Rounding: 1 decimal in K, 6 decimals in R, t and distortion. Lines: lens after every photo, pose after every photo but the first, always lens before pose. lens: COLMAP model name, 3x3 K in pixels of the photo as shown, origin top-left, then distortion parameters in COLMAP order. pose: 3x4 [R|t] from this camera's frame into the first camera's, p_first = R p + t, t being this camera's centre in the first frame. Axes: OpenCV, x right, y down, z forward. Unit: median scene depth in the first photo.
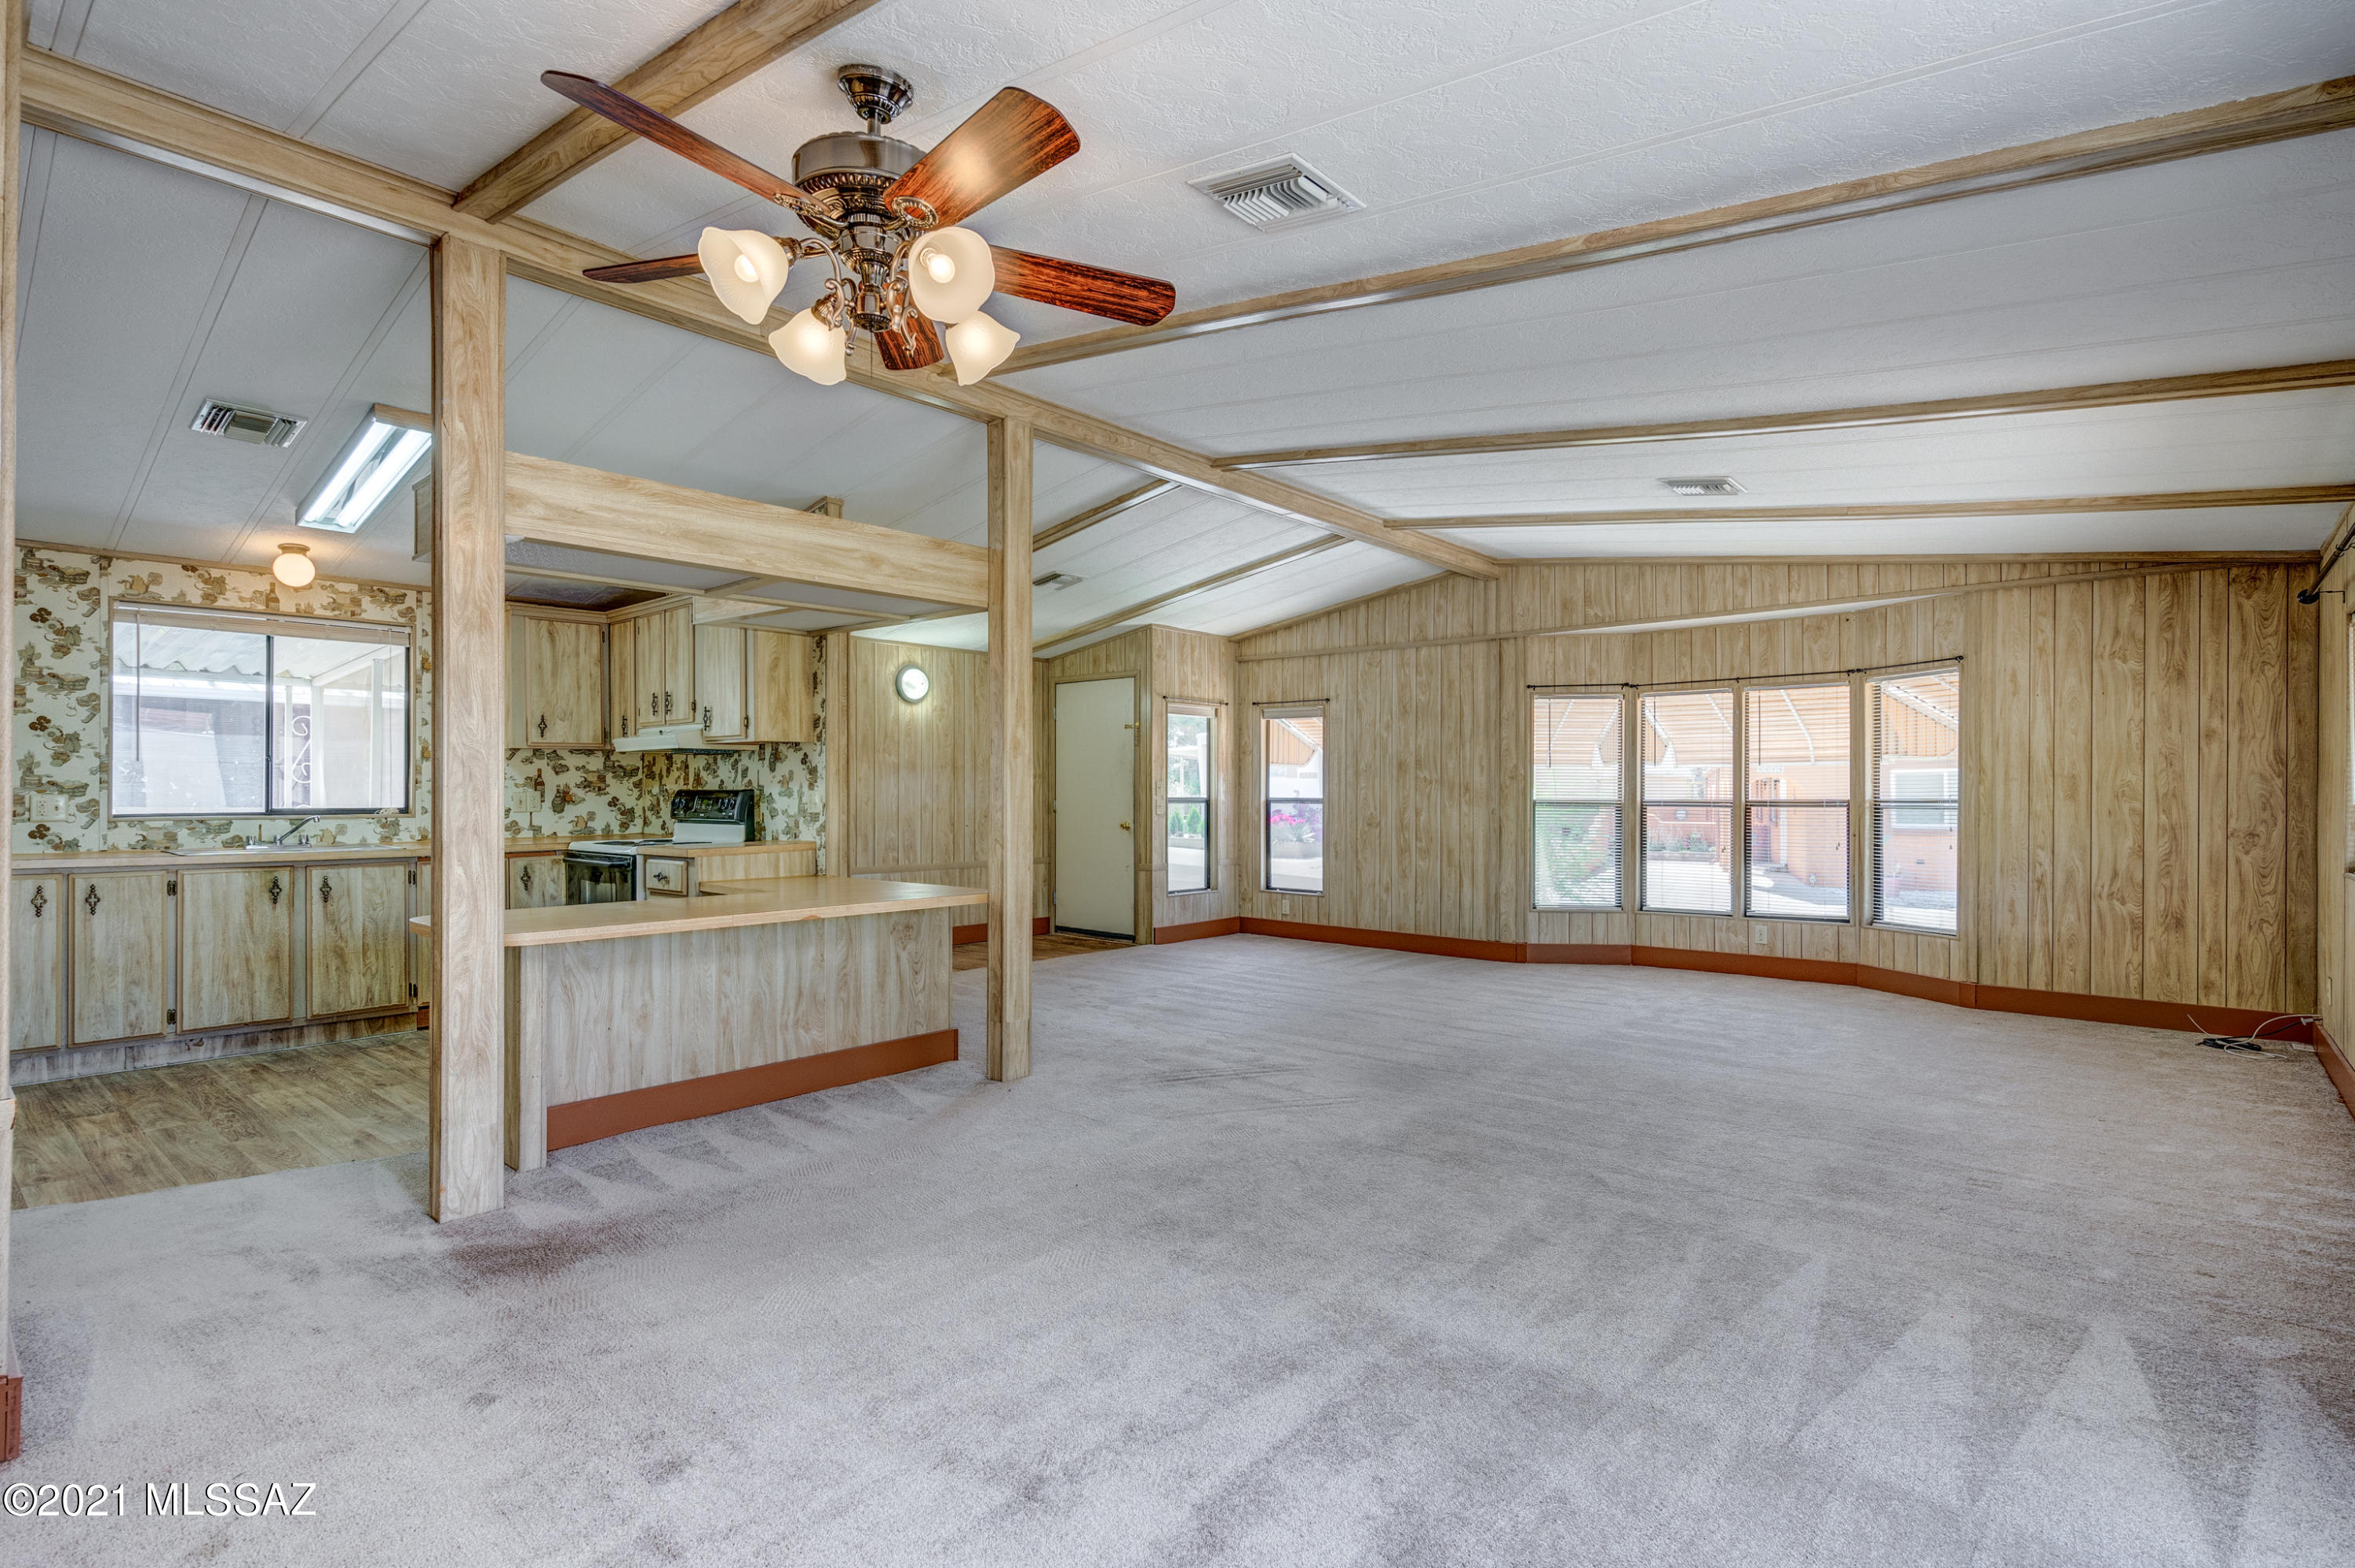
lens RADIAL K [[1107.0, 0, 1173.8], [0, 1107.0, 791.2], [0, 0, 1]] dist [0.009168, -0.001266]
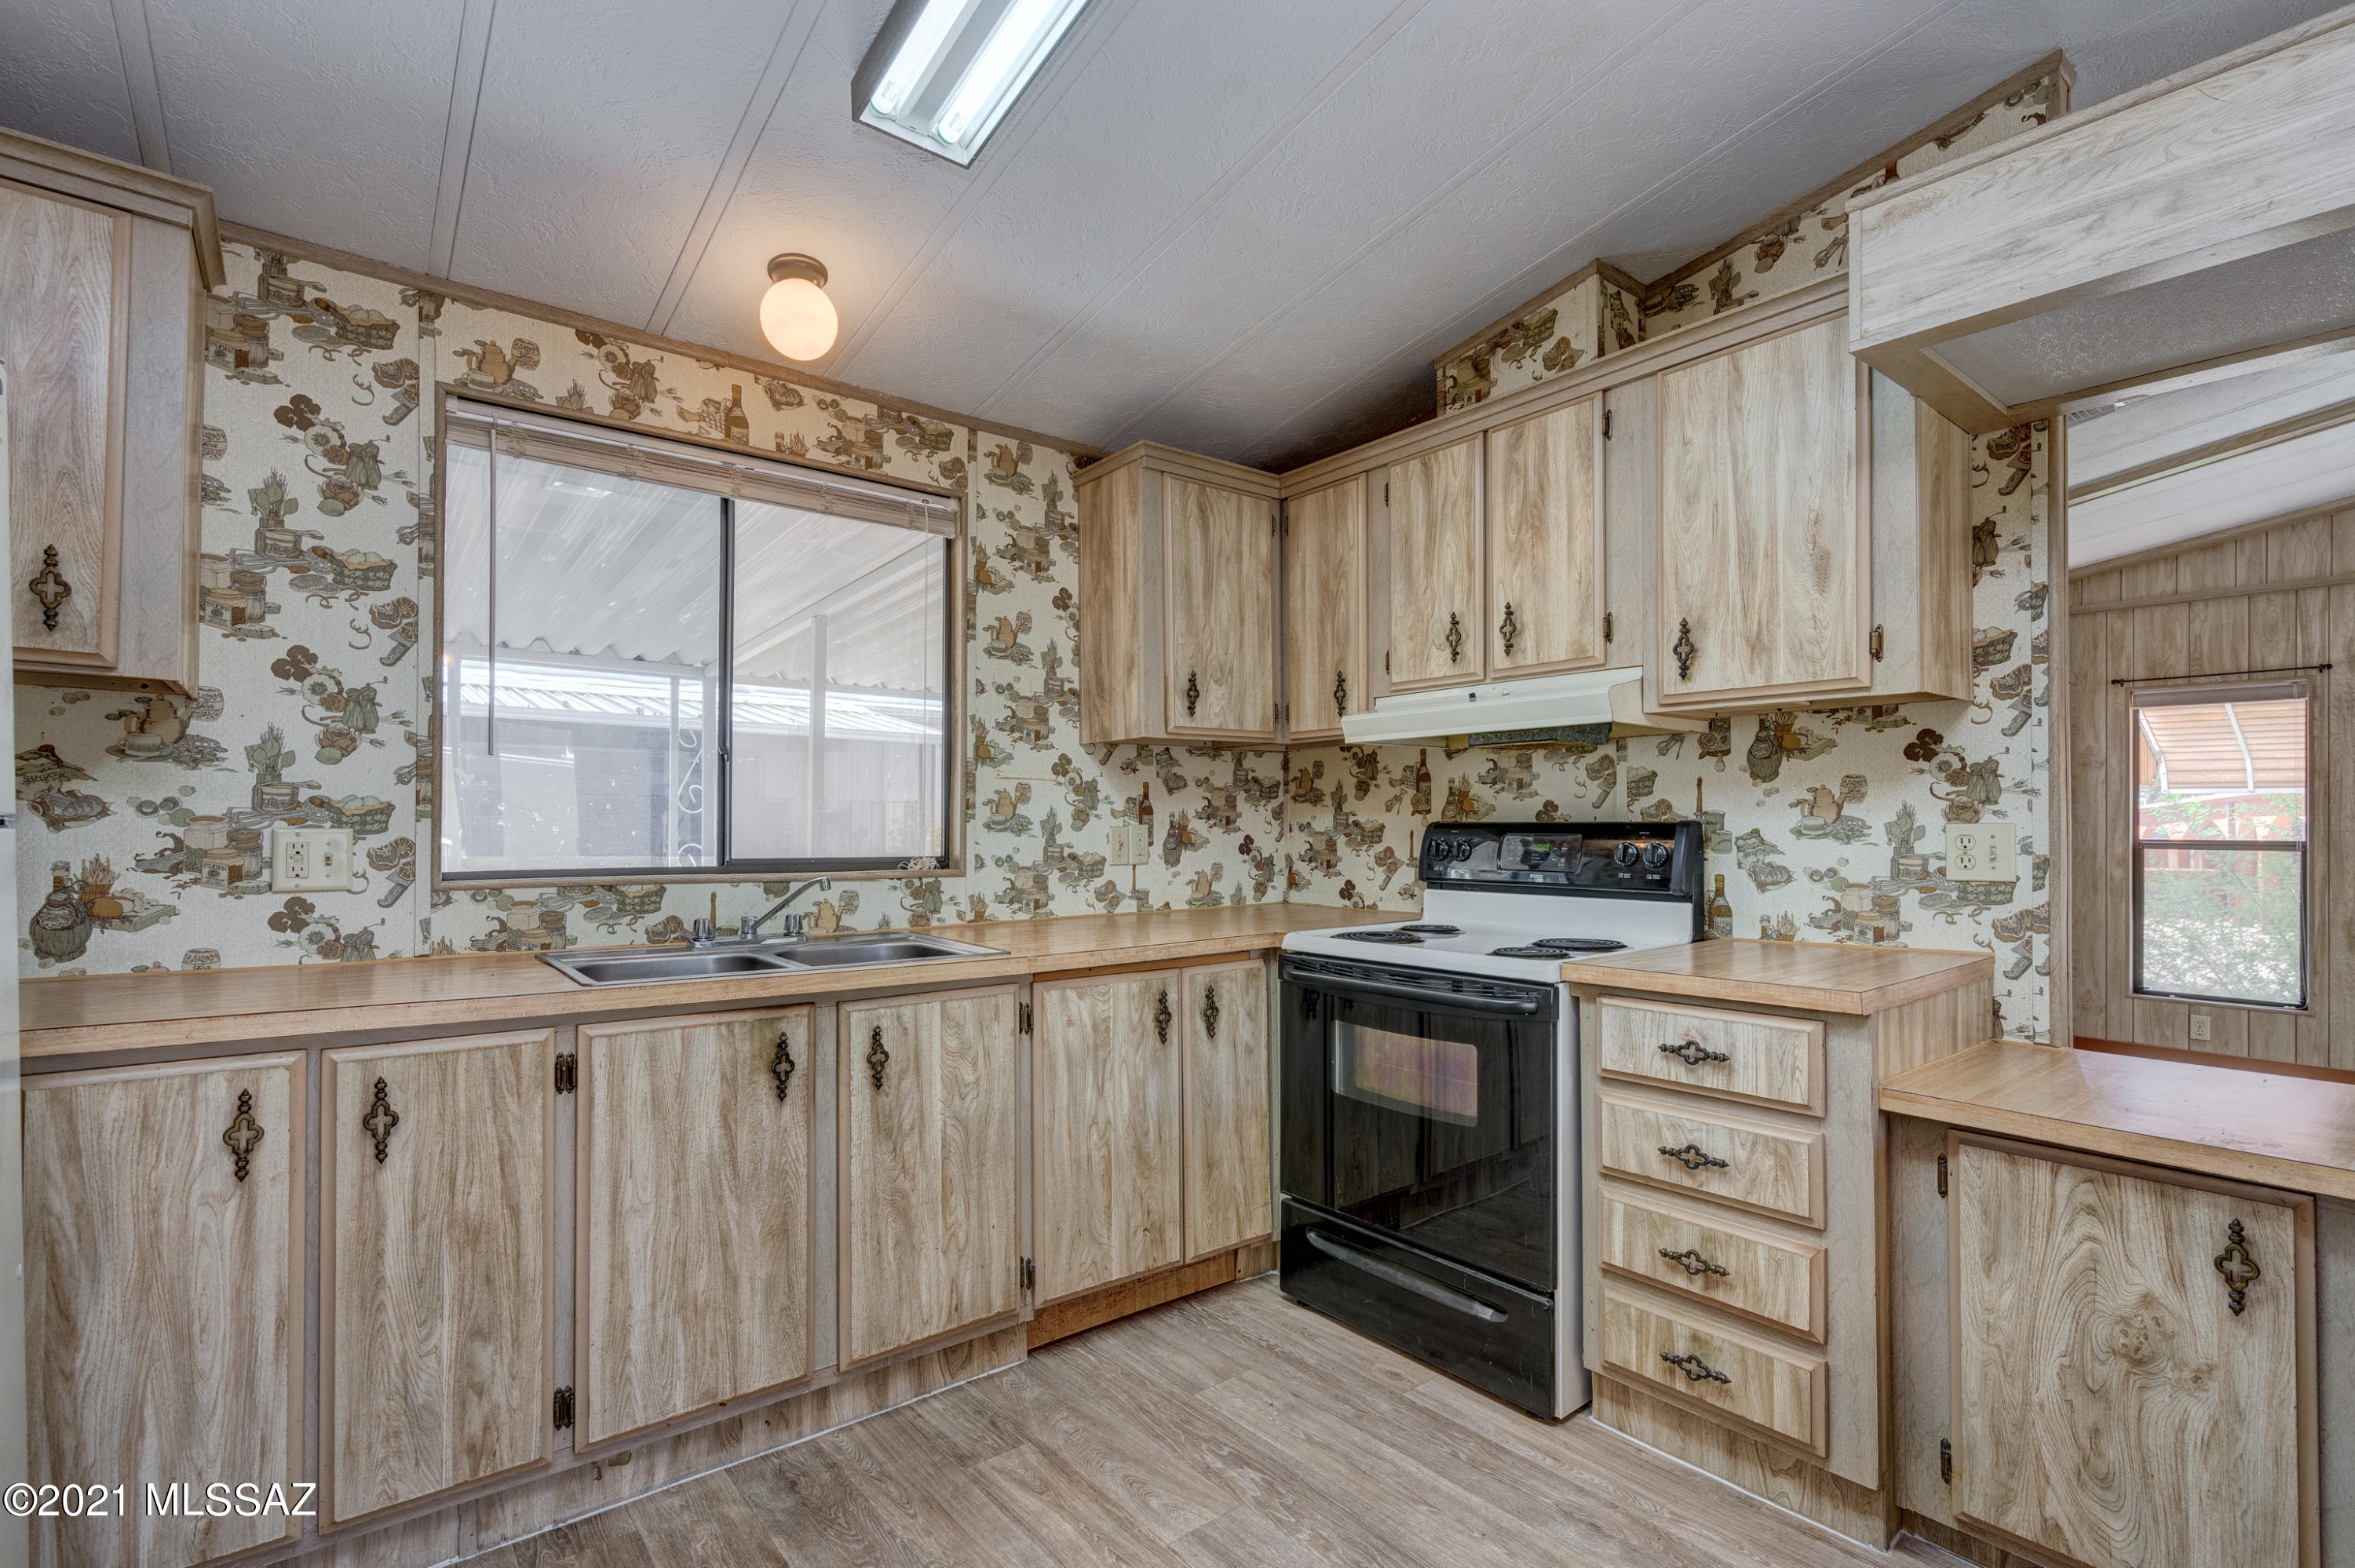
lens RADIAL K [[1069.7, 0, 1181.2], [0, 1069.7, 824.5], [0, 0, 1]] dist [-0.000090, 0.001428]
pose [[0.984525, 0.002354, -0.175231, -0.563024], [-0.002946, 0.999991, -0.003119, 0.001652], [0.175222, 0.003587, 0.984522, 0.606422]]
